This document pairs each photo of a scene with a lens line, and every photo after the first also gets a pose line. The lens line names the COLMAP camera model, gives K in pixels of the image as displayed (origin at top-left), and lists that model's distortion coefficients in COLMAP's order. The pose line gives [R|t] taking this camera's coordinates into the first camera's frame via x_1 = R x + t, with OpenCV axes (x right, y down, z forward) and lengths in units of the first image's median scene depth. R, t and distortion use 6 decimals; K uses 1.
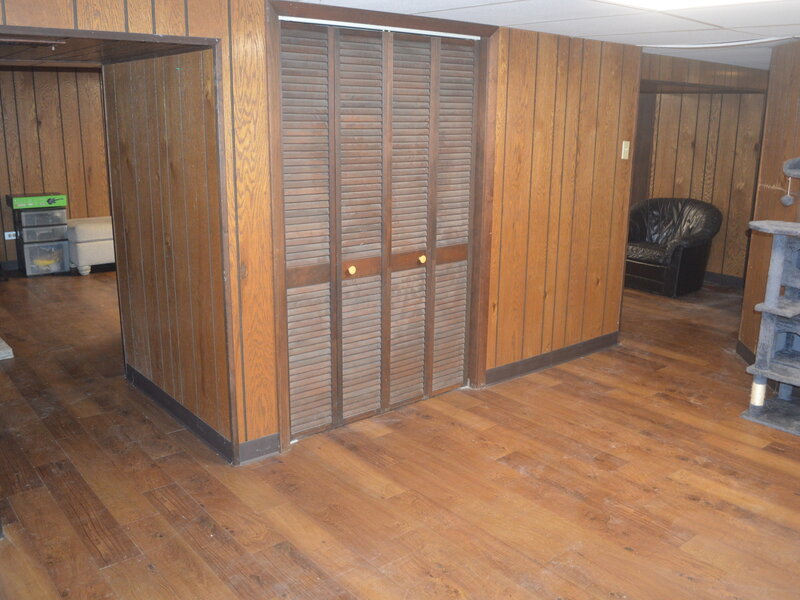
lens RADIAL K [[724.2, 0, 400.1], [0, 724.2, 299.0], [0, 0, 1]] dist [-0.073642, -0.009414]
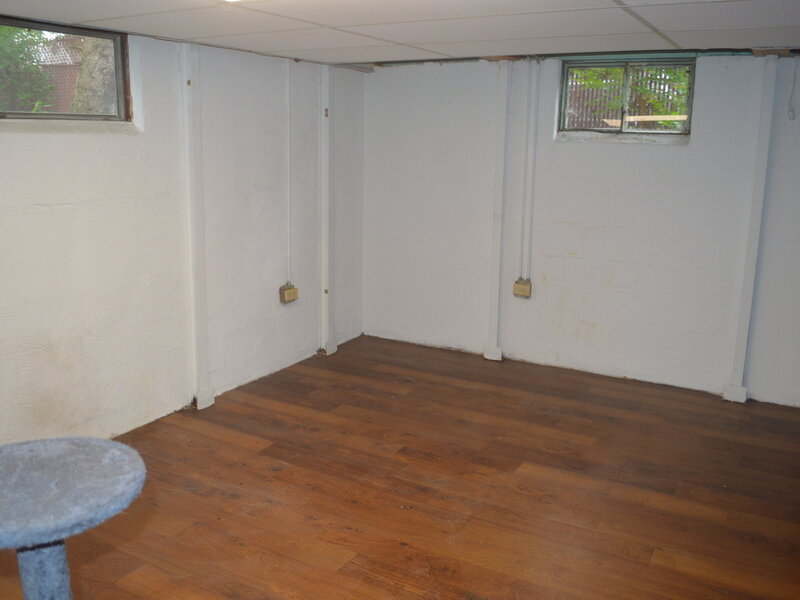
lens RADIAL K [[724.2, 0, 399.8], [0, 724.2, 300.0], [0, 0, 1]] dist [-0.073642, -0.009414]
pose [[-0.934120, 0.050322, -0.353395, 0.680738], [-0.118980, 0.889507, 0.441159, -0.430362], [0.336547, 0.454142, -0.824919, 1.702856]]
